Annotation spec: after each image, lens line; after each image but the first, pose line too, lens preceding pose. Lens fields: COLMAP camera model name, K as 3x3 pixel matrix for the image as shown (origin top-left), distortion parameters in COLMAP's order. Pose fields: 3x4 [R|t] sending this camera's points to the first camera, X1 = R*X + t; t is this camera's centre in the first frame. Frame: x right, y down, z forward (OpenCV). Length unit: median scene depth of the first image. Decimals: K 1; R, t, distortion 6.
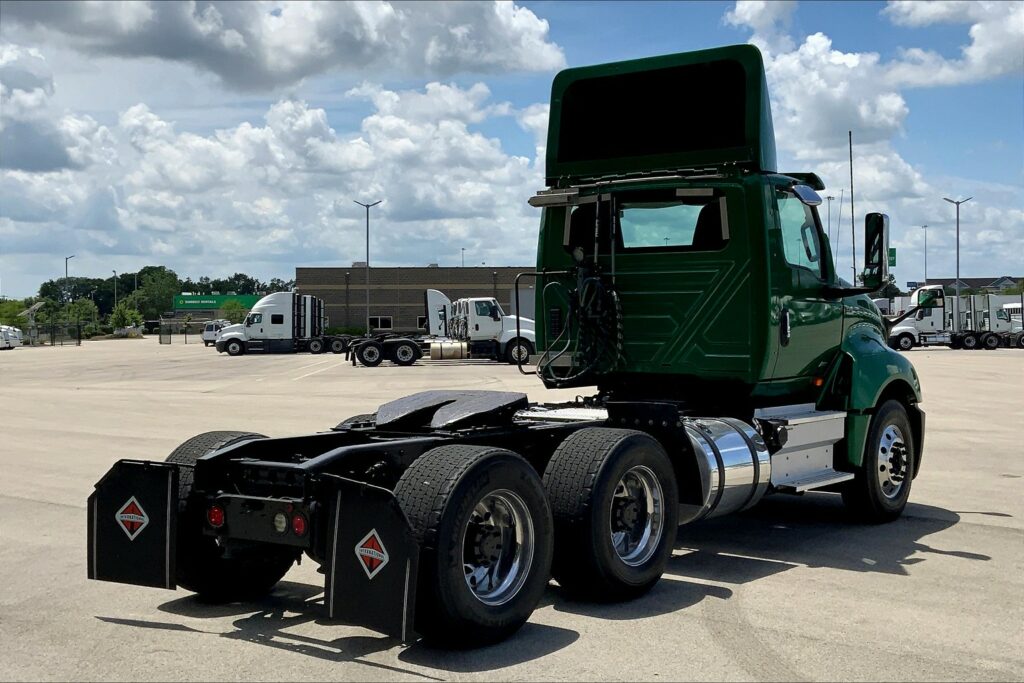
lens RADIAL K [[1375.2, 0, 512.0], [0, 1375.2, 341.5], [0, 0, 1]] dist [0.027371, 0.054350]
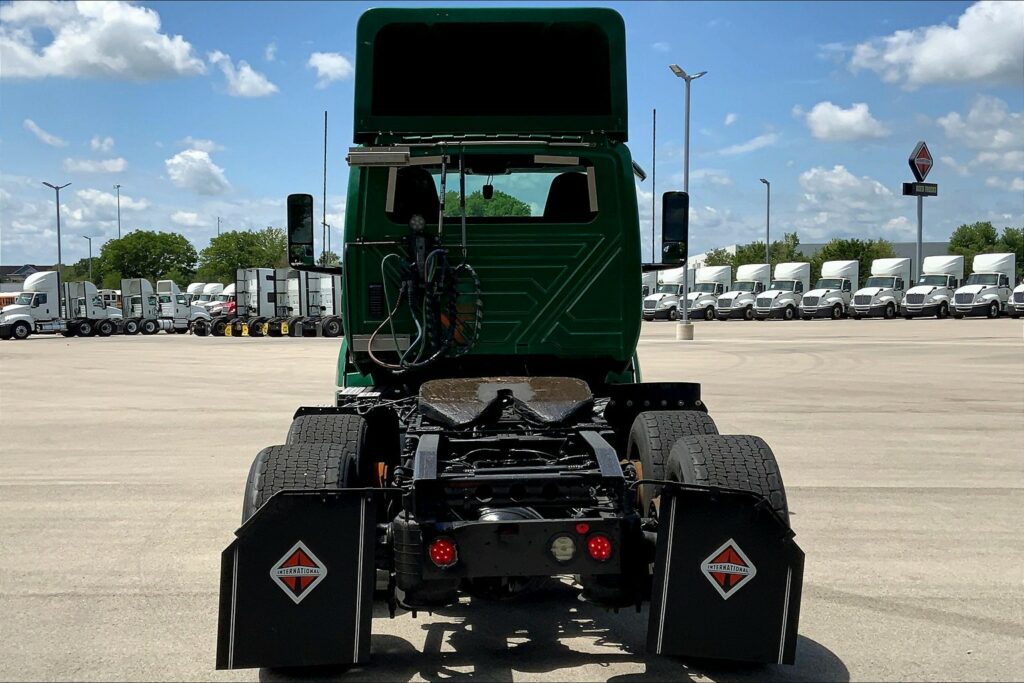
lens RADIAL K [[1384.5, 0, 512.0], [0, 1384.5, 341.5], [0, 0, 1]] dist [-0.008702, -0.026725]
pose [[0.766557, -0.023345, 0.641752, -0.502962], [0.018056, 0.999727, 0.014800, 0.000643], [-0.641923, 0.000242, 0.766769, 0.298069]]
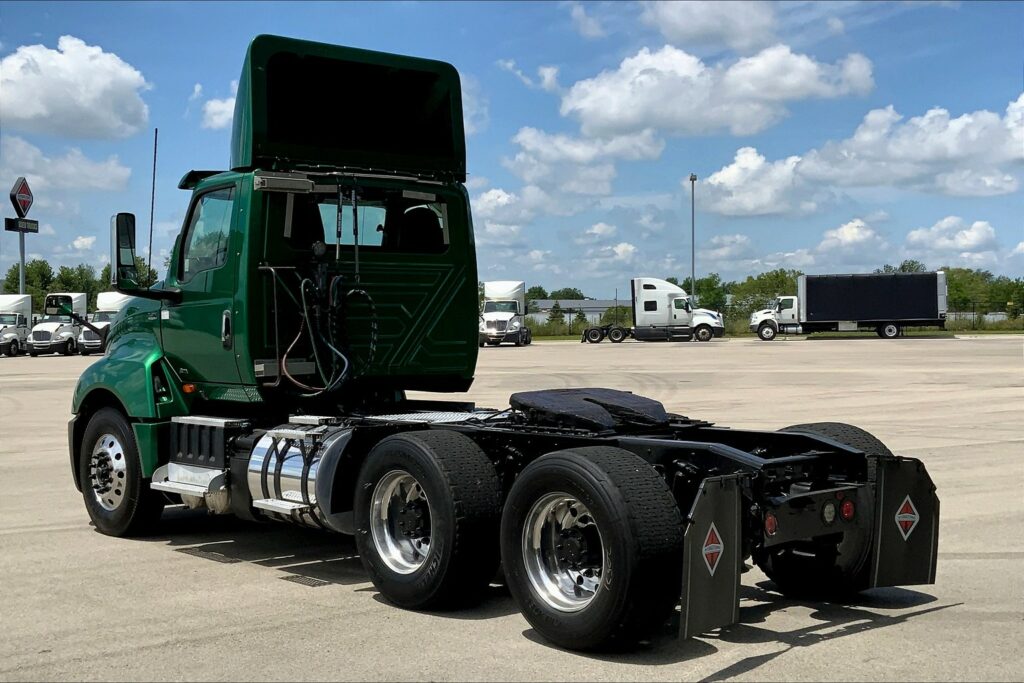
lens RADIAL K [[1375.2, 0, 512.0], [0, 1375.2, 341.5], [0, 0, 1]] dist [0.027371, 0.054350]
pose [[0.191765, -0.009144, 0.981398, -0.863158], [0.029014, 0.999572, 0.003644, -0.002264], [-0.981012, 0.027775, 0.191948, 0.745031]]
